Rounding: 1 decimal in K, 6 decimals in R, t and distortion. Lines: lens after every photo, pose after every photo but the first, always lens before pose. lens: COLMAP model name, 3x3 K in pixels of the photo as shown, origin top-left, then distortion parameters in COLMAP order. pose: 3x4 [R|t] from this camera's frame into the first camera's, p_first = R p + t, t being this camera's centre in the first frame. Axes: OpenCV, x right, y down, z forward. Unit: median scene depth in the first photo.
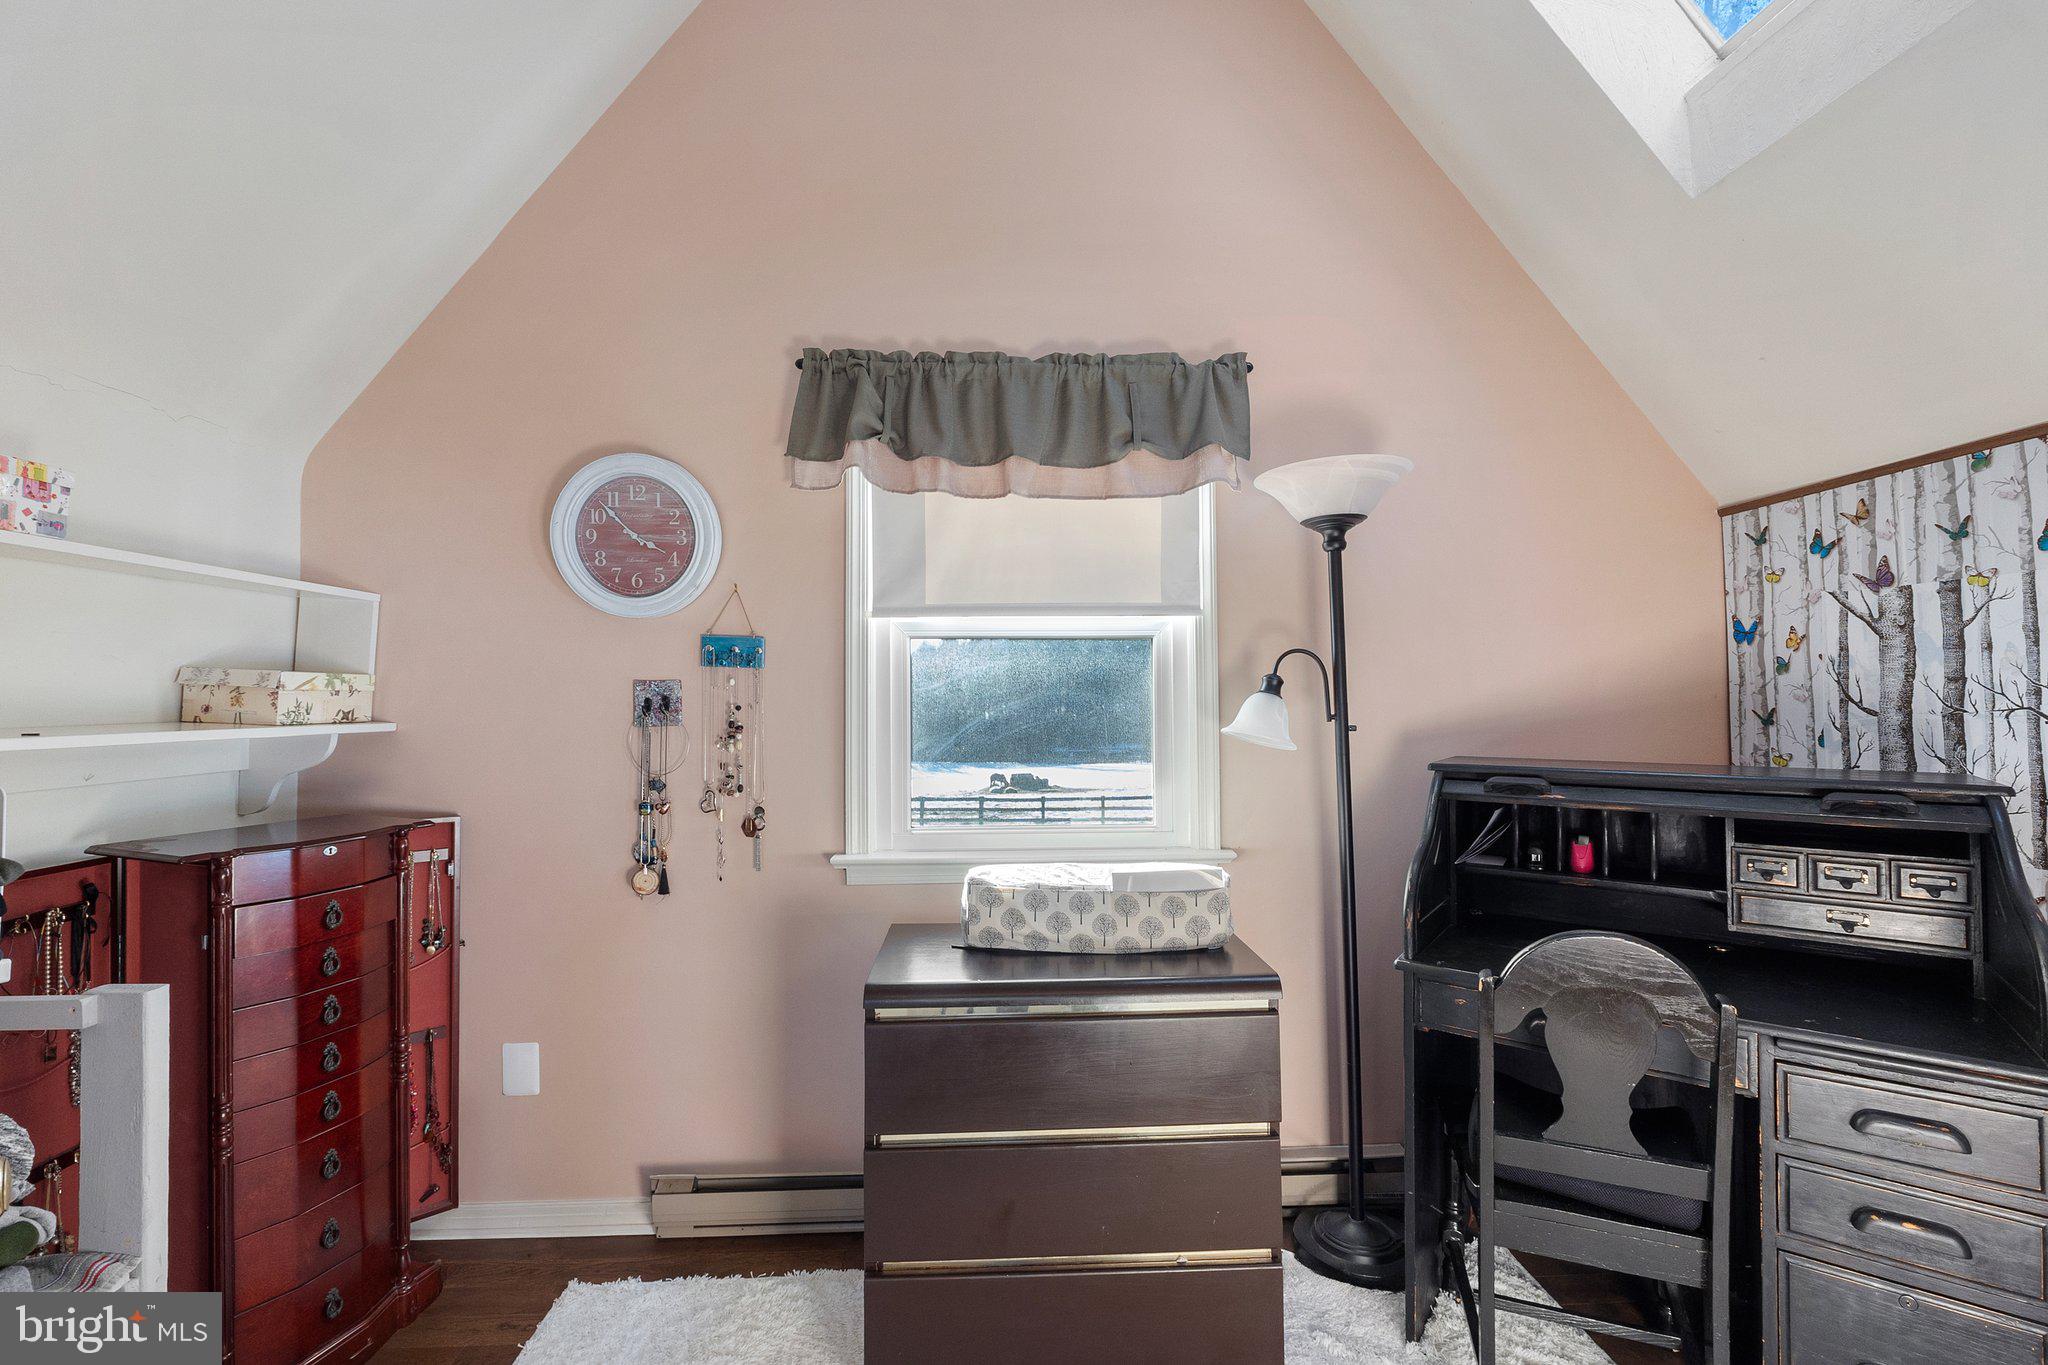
lens RADIAL K [[893.0, 0, 1009.5], [0, 893.0, 663.2], [0, 0, 1]] dist [-0.005098, -0.000328]
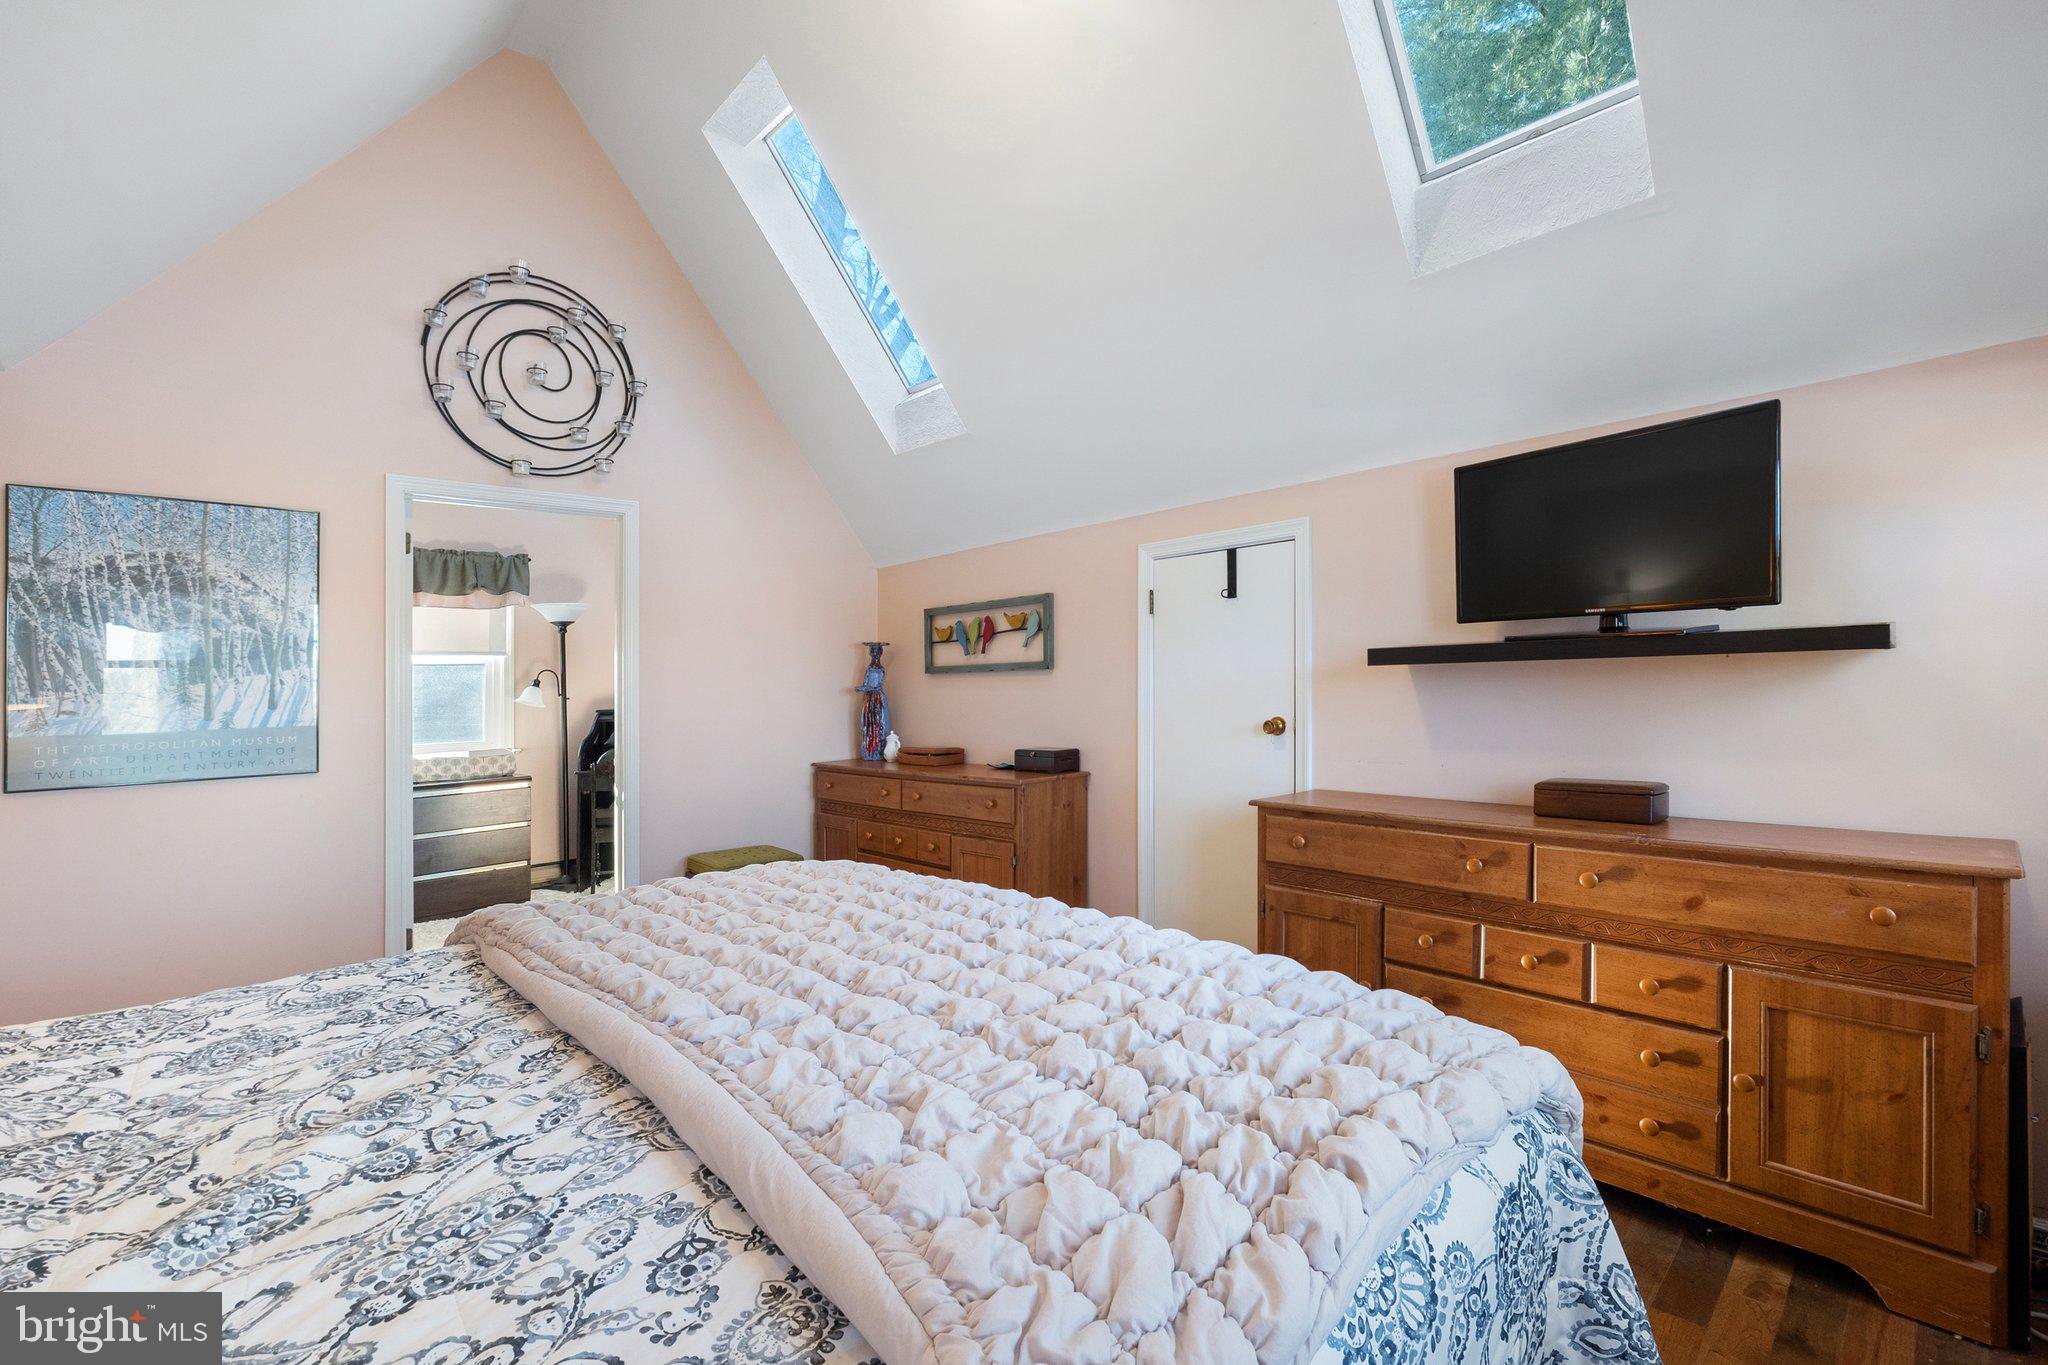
lens RADIAL K [[893.0, 0, 1009.5], [0, 893.0, 663.2], [0, 0, 1]] dist [-0.005098, -0.000328]
pose [[0.765010, 0.008569, 0.643961, -0.370726], [-0.008956, 0.999956, -0.002666, -0.044522], [-0.643956, -0.003728, 0.765054, -2.121636]]
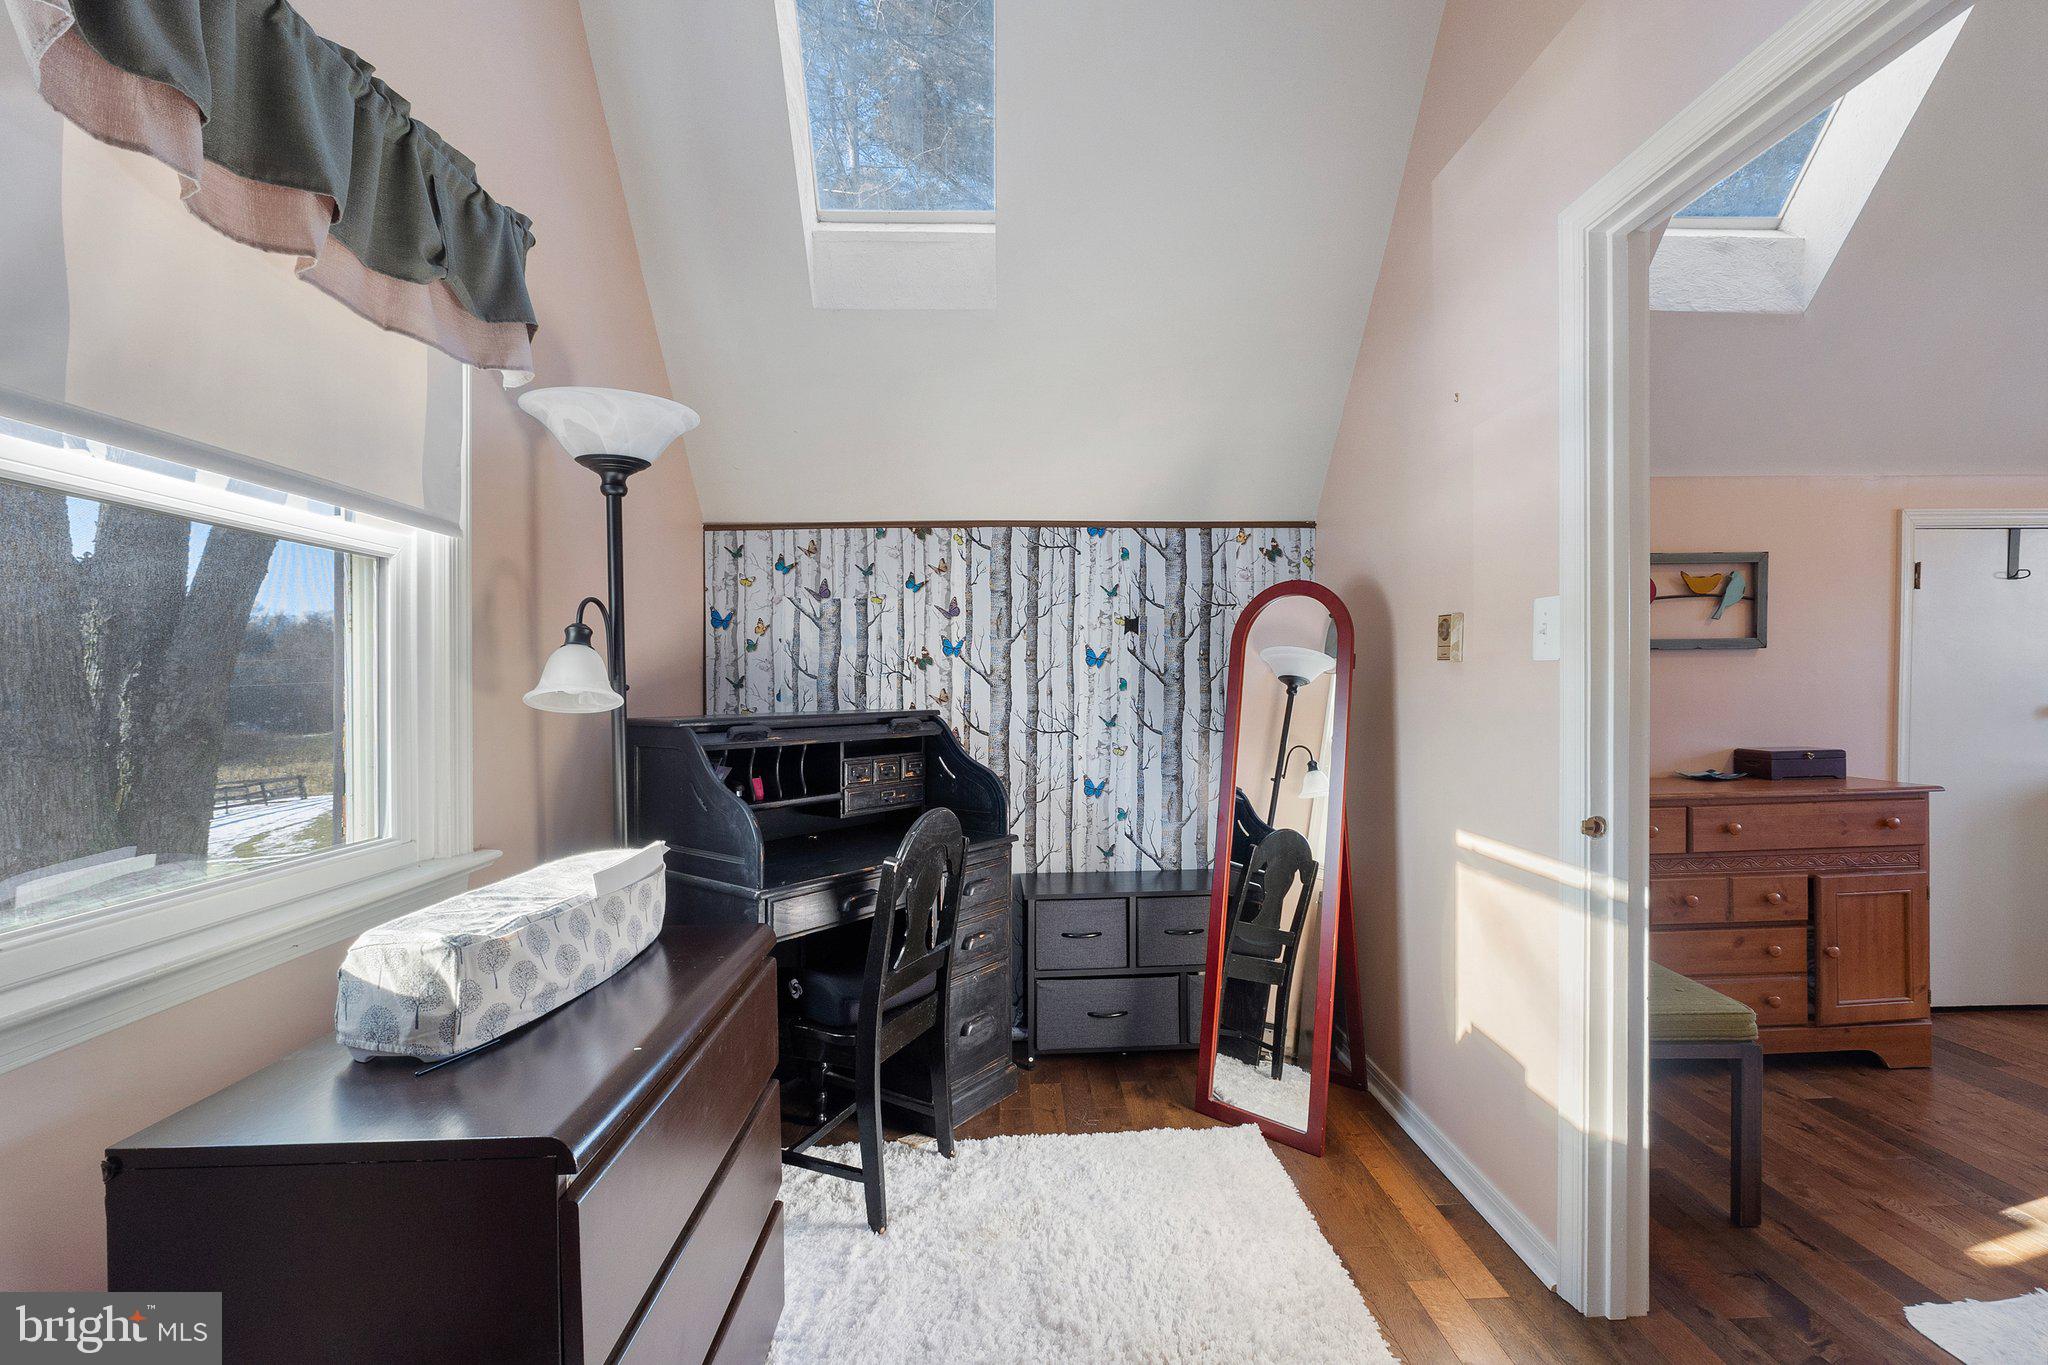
lens RADIAL K [[887.1, 0, 1024.0], [0, 887.1, 682.5], [0, 0, 1]] dist [-0.001571, -0.000279]
pose [[0.001993, 0.010854, 0.999939, -0.577155], [-0.024492, 0.999642, -0.010802, 0.070514], [-0.999698, -0.024469, 0.002258, 0.599009]]
